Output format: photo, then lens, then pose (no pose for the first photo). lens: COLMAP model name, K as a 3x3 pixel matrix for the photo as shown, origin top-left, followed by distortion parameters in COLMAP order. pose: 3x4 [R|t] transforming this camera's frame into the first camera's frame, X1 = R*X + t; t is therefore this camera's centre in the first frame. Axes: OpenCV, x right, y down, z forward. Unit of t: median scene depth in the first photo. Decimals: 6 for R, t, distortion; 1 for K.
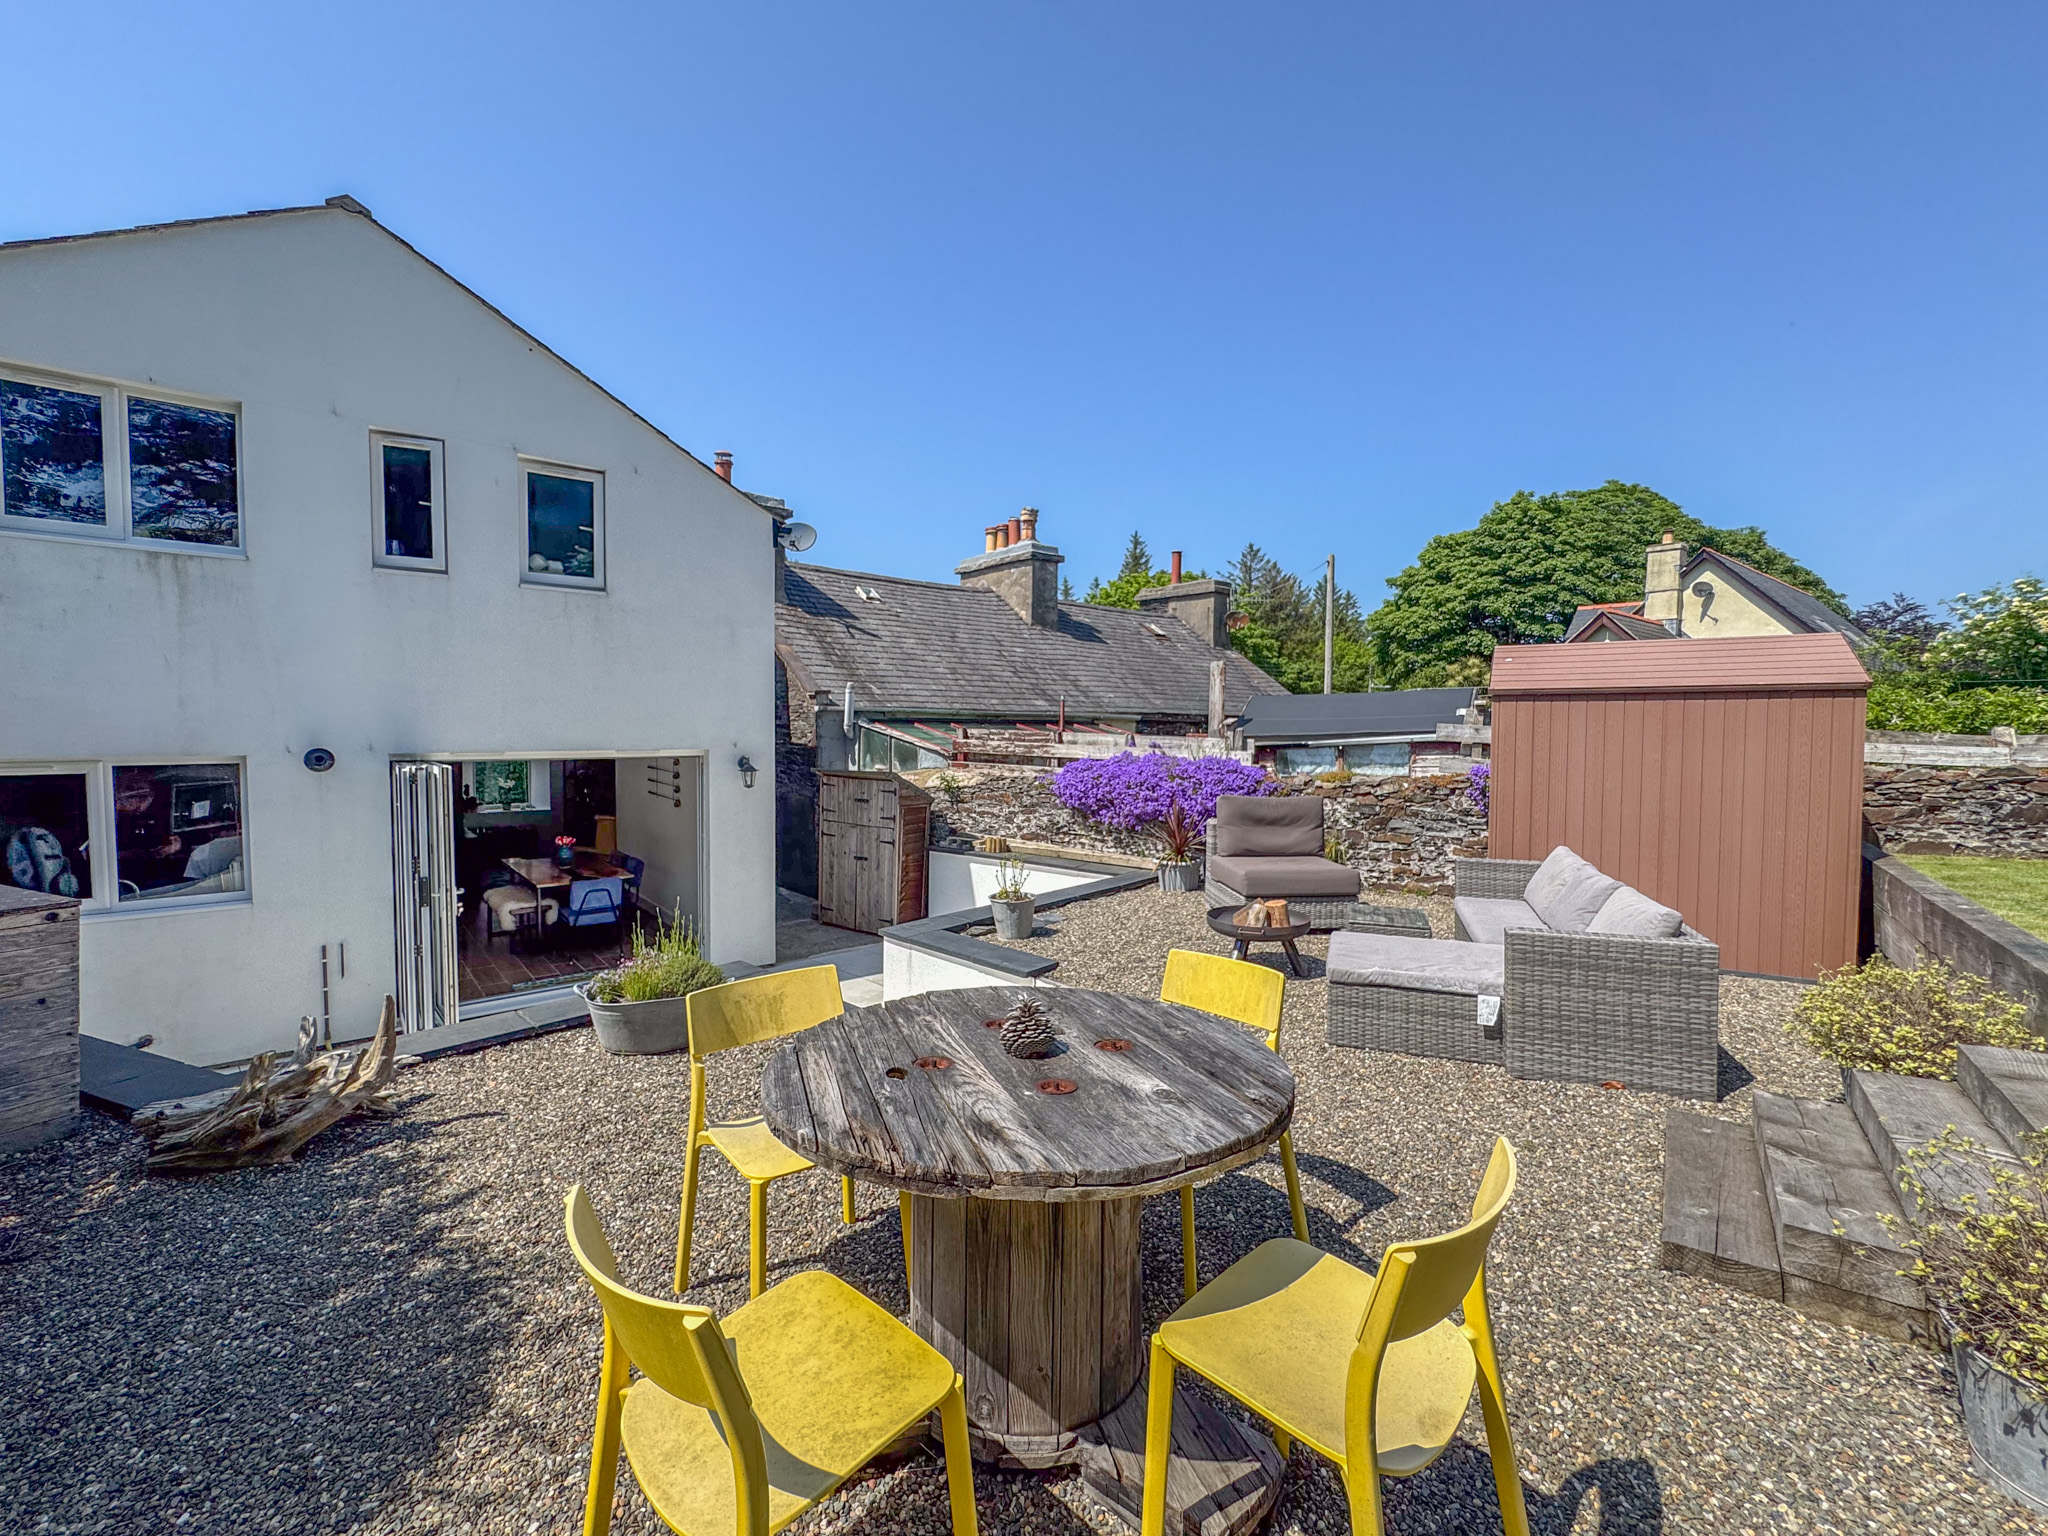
lens RADIAL K [[823.8, 0, 1017.8], [0, 823.8, 778.8], [0, 0, 1]] dist [-0.000593, -0.000089]
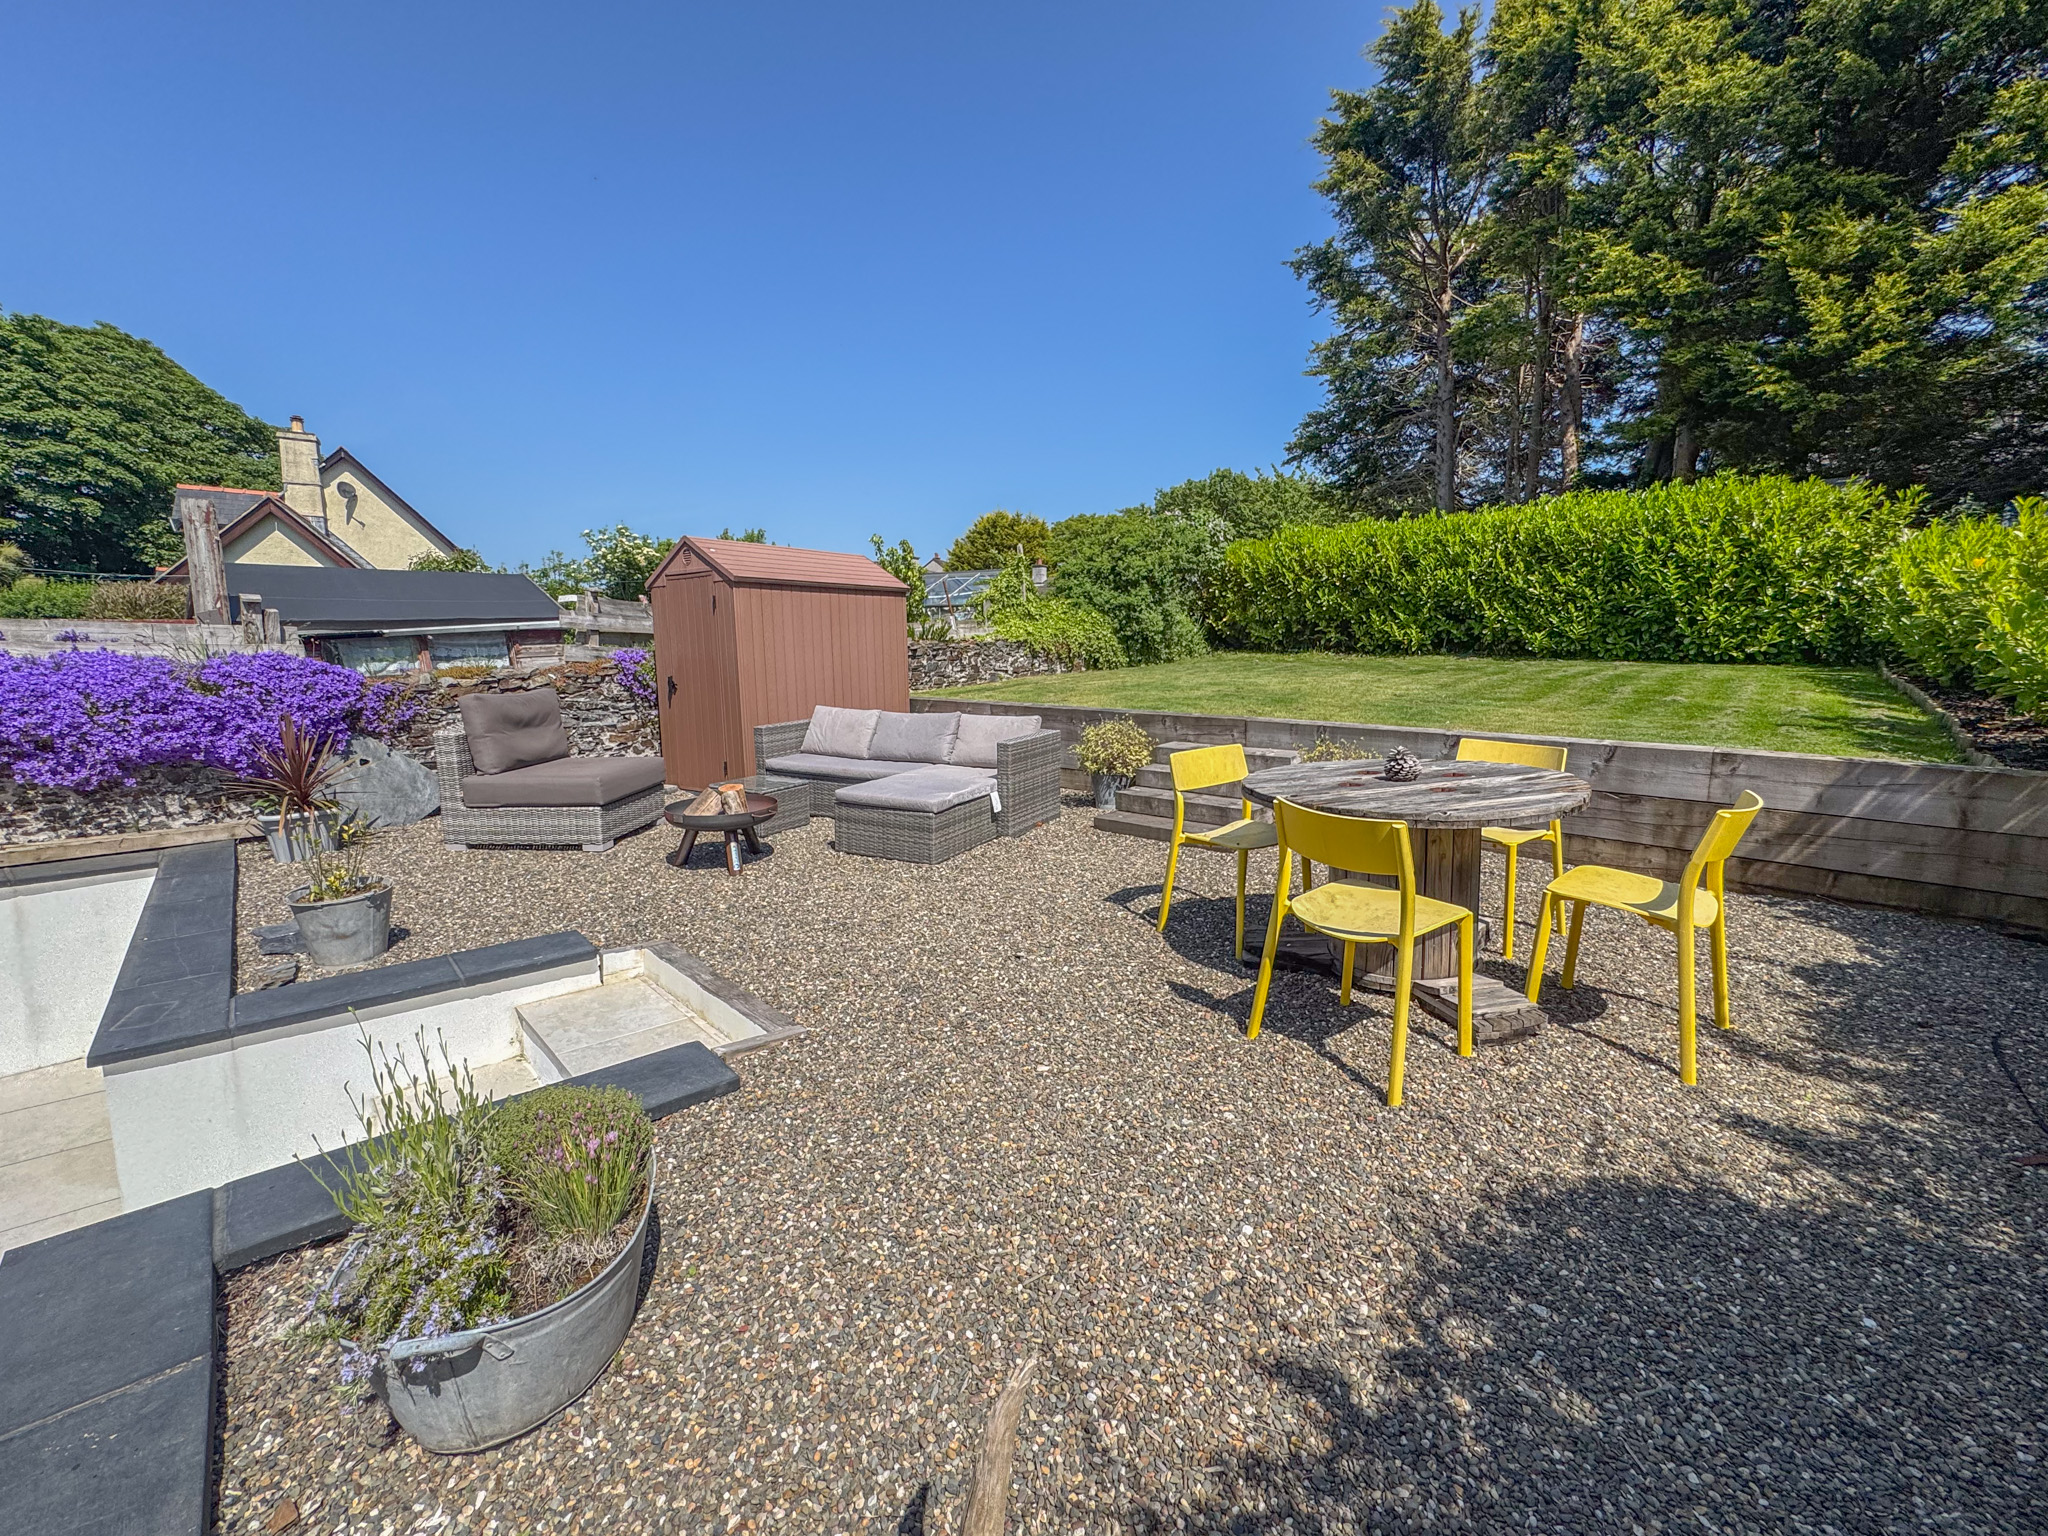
lens RADIAL K [[823.8, 0, 1017.8], [0, 823.8, 778.8], [0, 0, 1]] dist [-0.000593, -0.000089]
pose [[0.103446, -0.167042, 0.980508, -0.143167], [0.061633, 0.984979, 0.161302, 0.001602], [-0.992724, 0.043746, 0.112188, 0.135562]]
